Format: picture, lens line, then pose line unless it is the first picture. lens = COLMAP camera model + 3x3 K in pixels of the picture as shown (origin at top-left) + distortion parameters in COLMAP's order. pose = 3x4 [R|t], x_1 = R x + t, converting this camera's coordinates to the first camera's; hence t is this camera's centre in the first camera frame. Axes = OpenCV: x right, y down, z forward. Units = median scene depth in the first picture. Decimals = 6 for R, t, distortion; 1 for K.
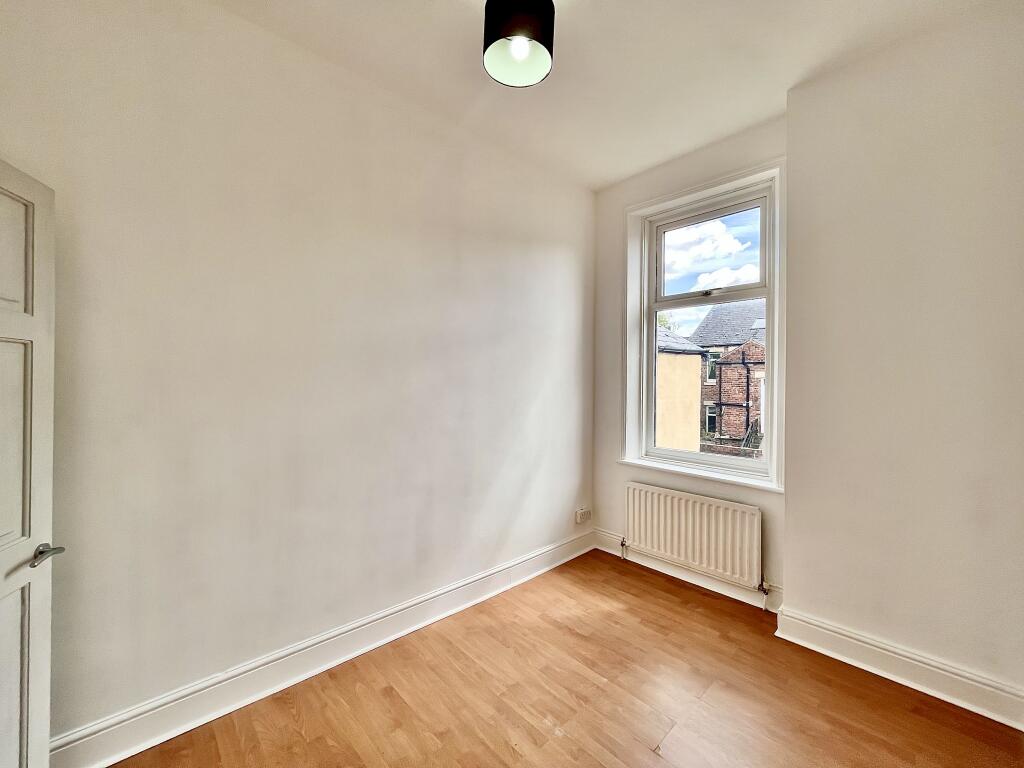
lens RADIAL K [[430.0, 0, 532.8], [0, 430.0, 382.3], [0, 0, 1]] dist [-0.001581, 0.000080]
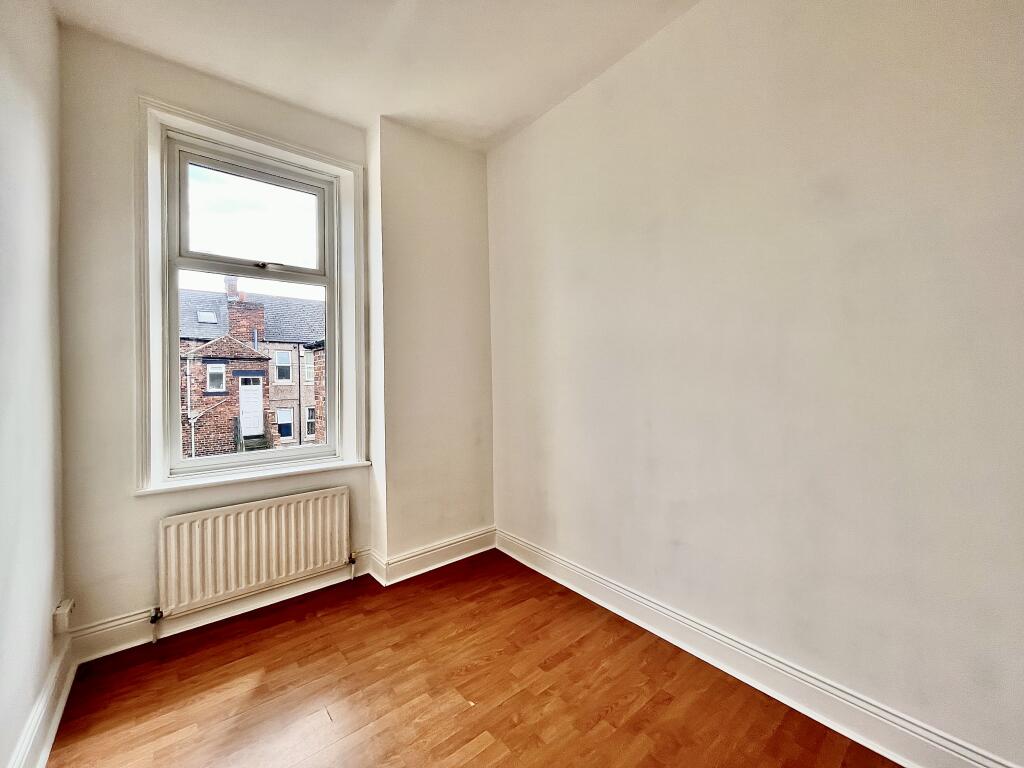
lens RADIAL K [[412.0, 0, 513.0], [0, 412.0, 380.0], [0, 0, 1]] dist [-0.002145, -0.000005]
pose [[0.069570, -0.016783, 0.997436, -0.434581], [0.020920, 0.999663, 0.015362, 0.023872], [-0.997358, 0.019797, 0.069898, 0.496582]]
